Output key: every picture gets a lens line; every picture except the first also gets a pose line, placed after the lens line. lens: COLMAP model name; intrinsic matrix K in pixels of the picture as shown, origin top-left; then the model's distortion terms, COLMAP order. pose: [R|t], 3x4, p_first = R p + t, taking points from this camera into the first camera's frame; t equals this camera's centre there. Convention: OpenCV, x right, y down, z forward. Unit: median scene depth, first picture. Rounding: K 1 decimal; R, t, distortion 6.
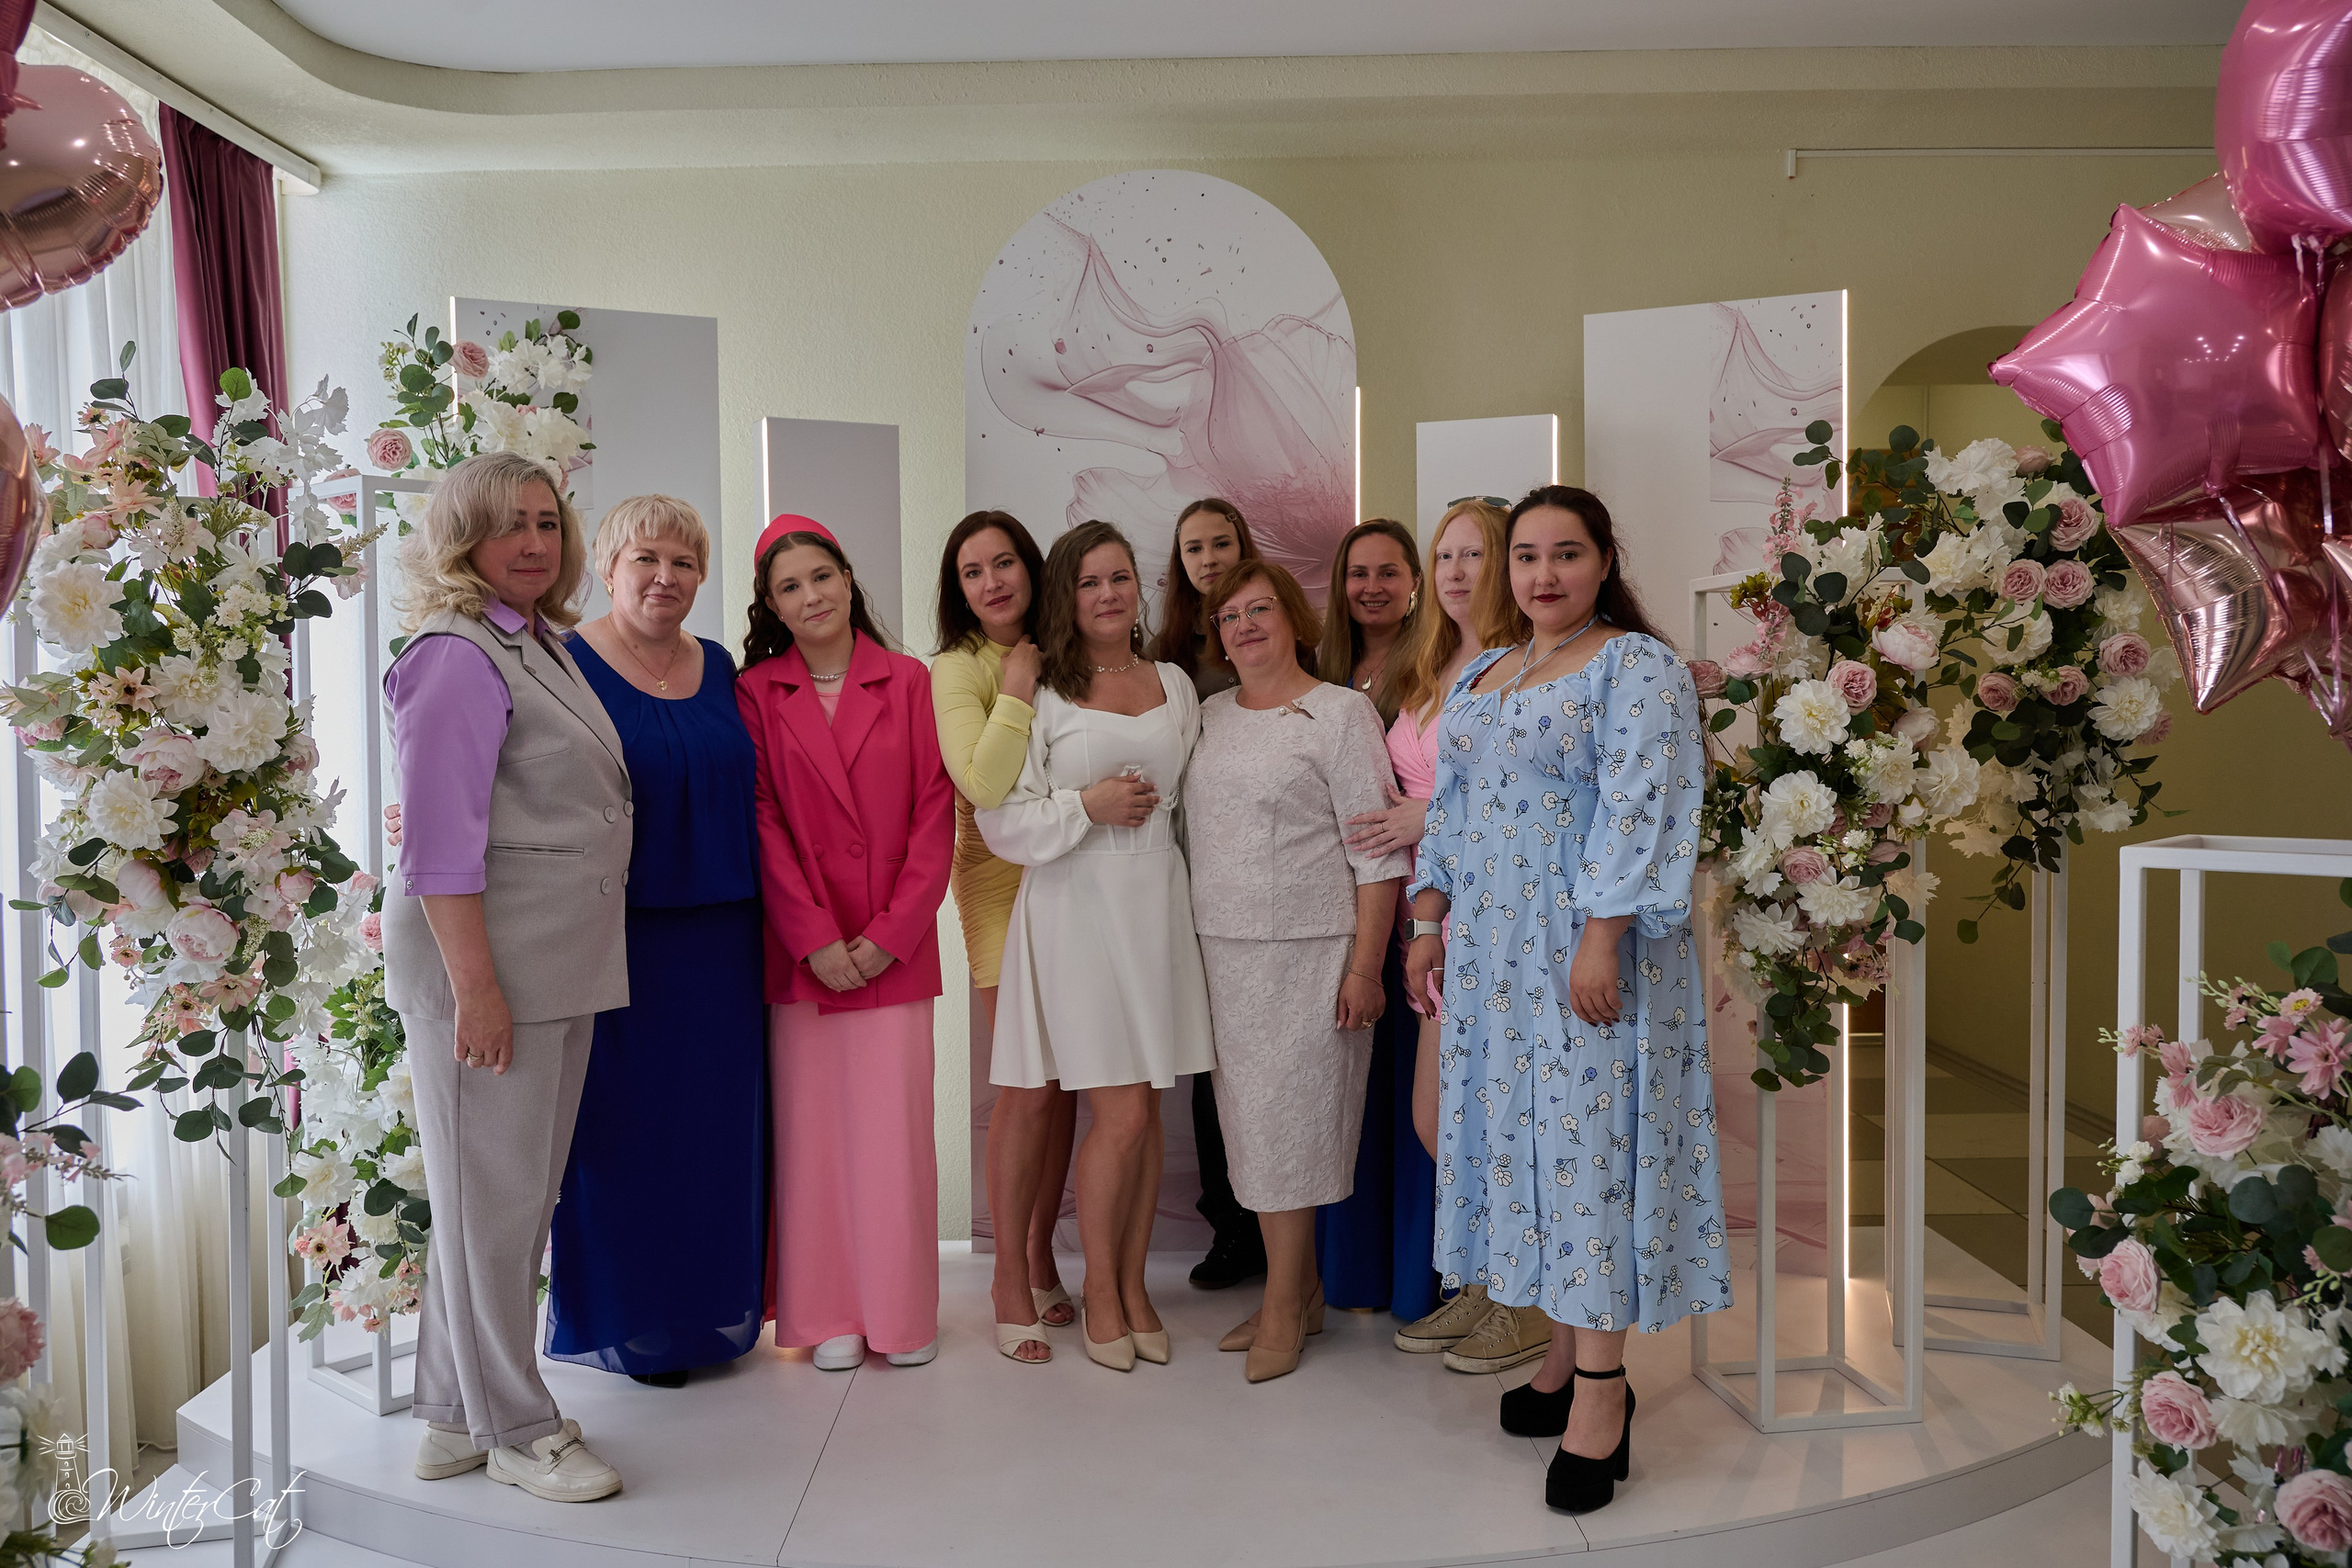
lens RADIAL K [[1883.9, 0, 1177.6], [0, 1883.9, 777.3], [0, 0, 1]] dist [-0.001361, -0.004397]
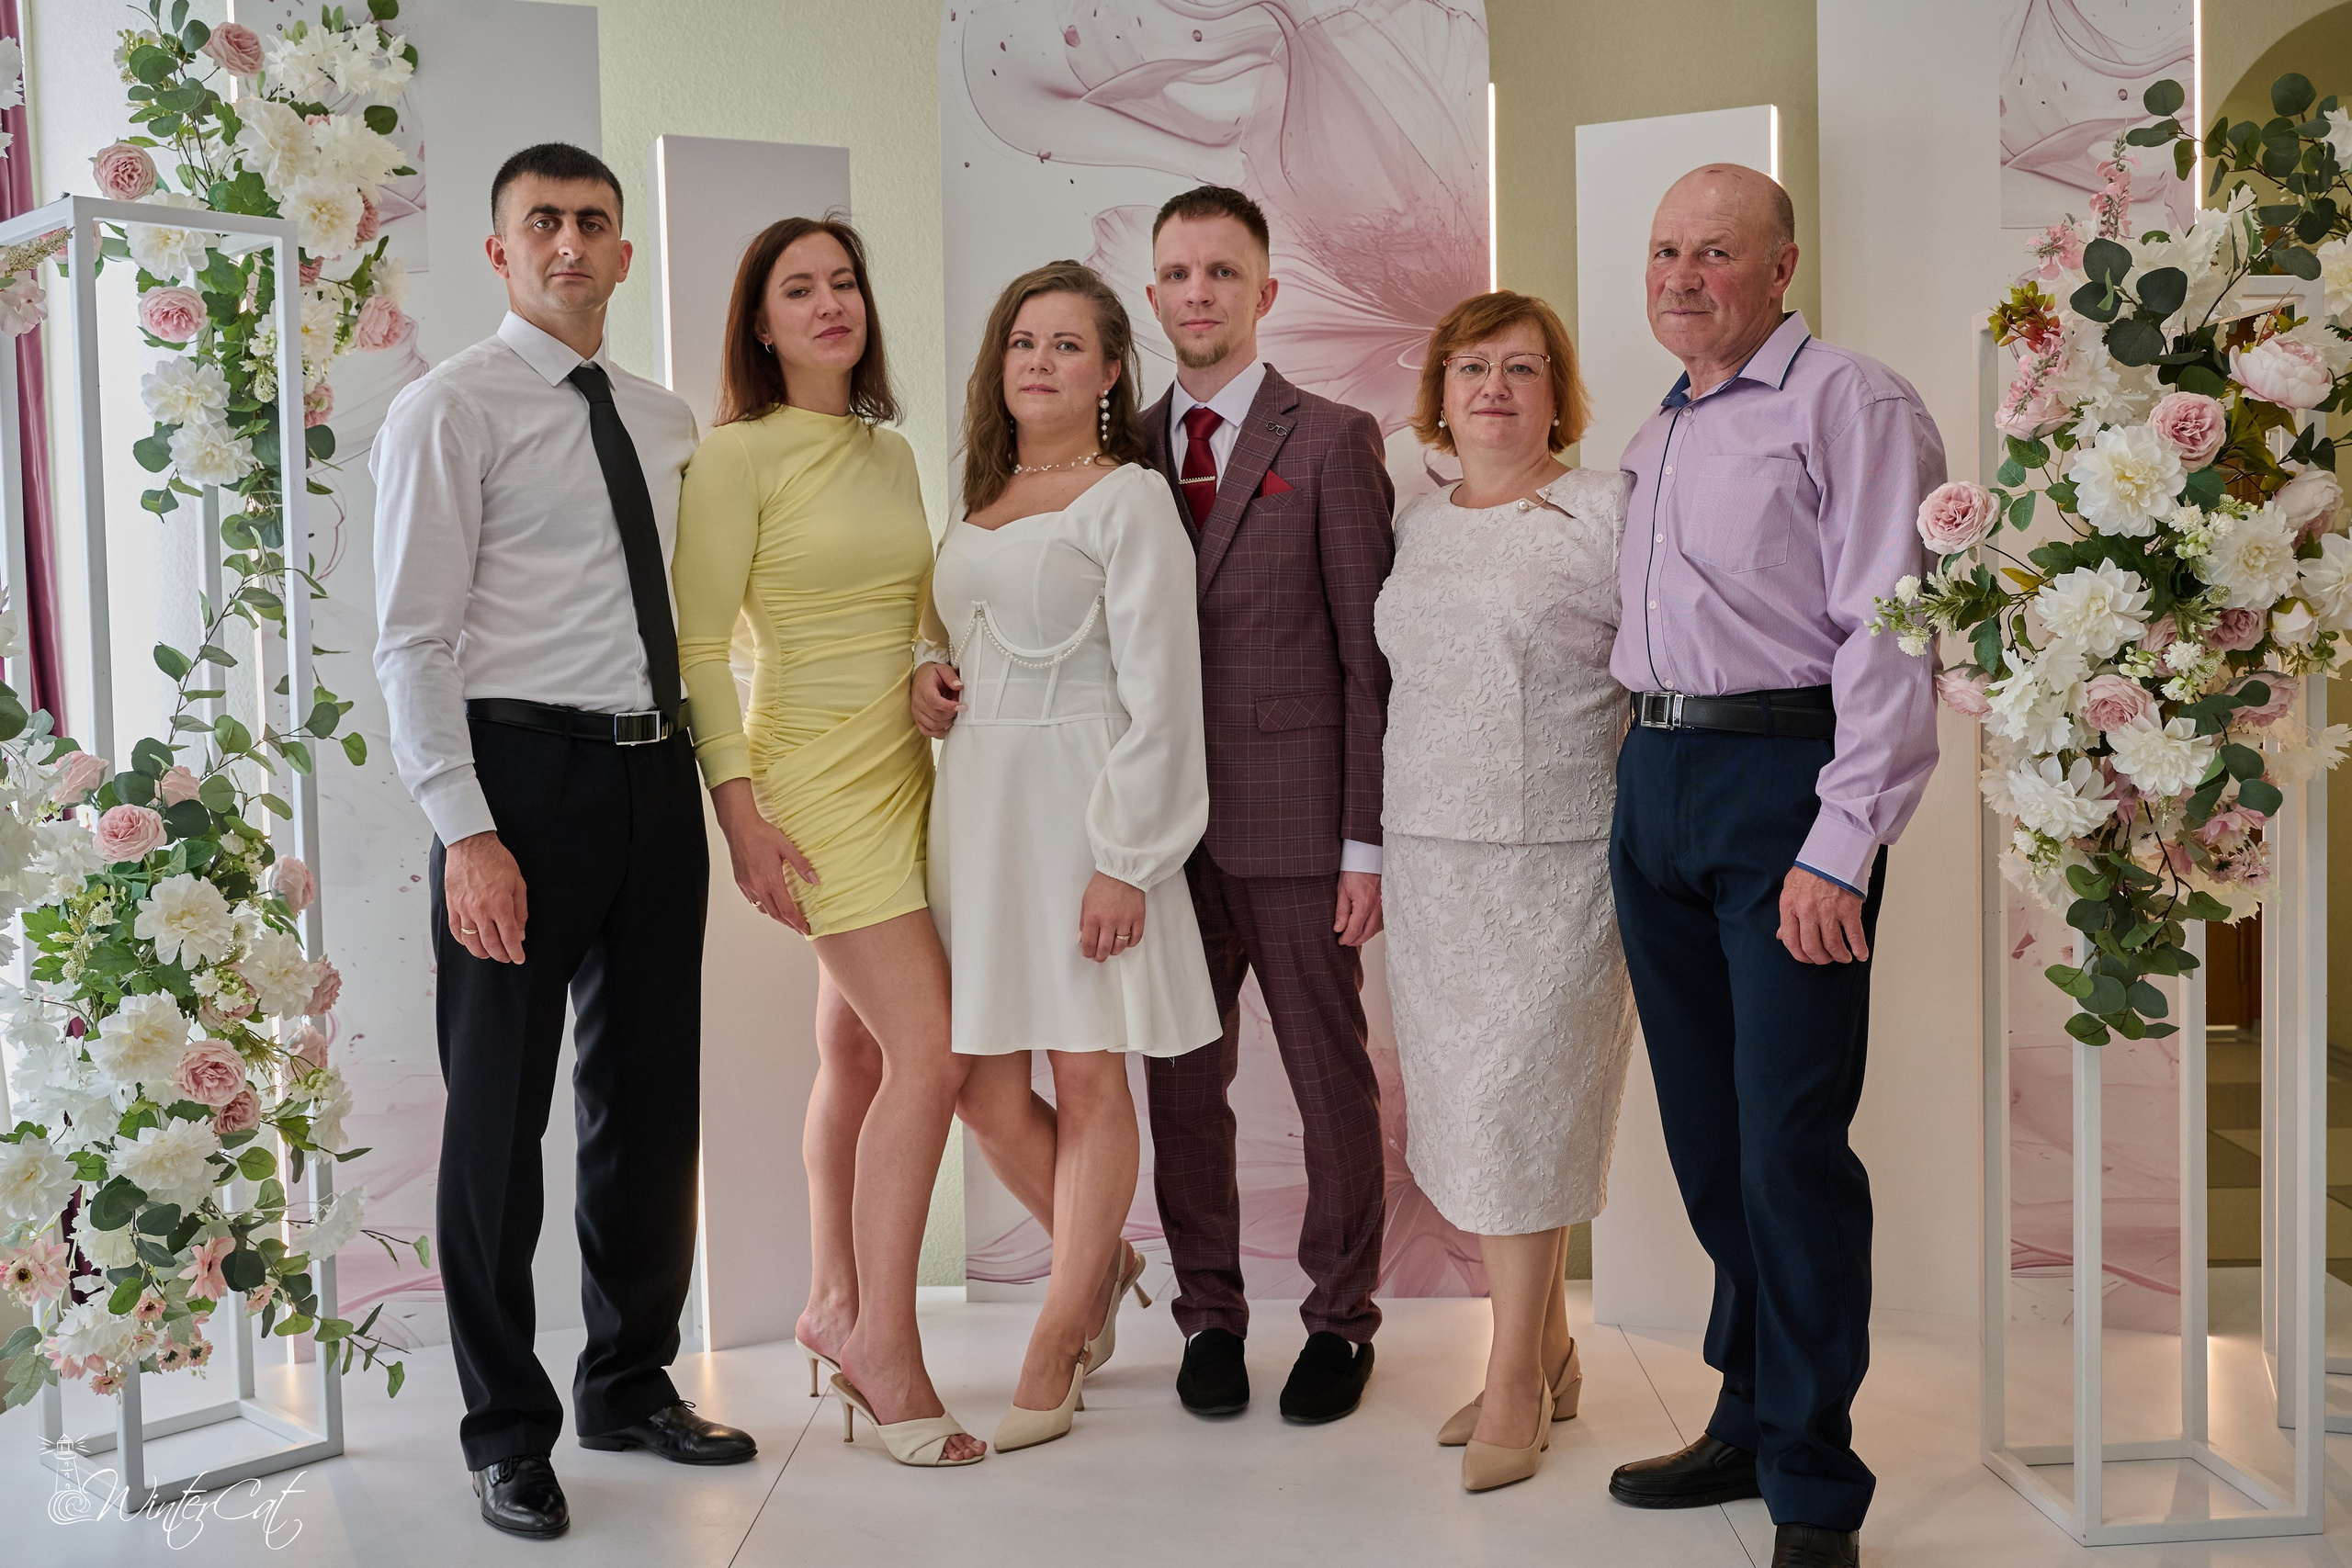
lens RADIAL K [[2407.0, 0, 1163.9], [0, 2407.0, 786.8], [0, 0, 1]] dist [-0.004678, -0.012752]
pose [[0.998468, -0.009974, -0.054425, 0.024538], [0.010846, 0.999817, 0.015745, 0.052599], [0.054258, -0.016311, 0.998394, 0.111681]]
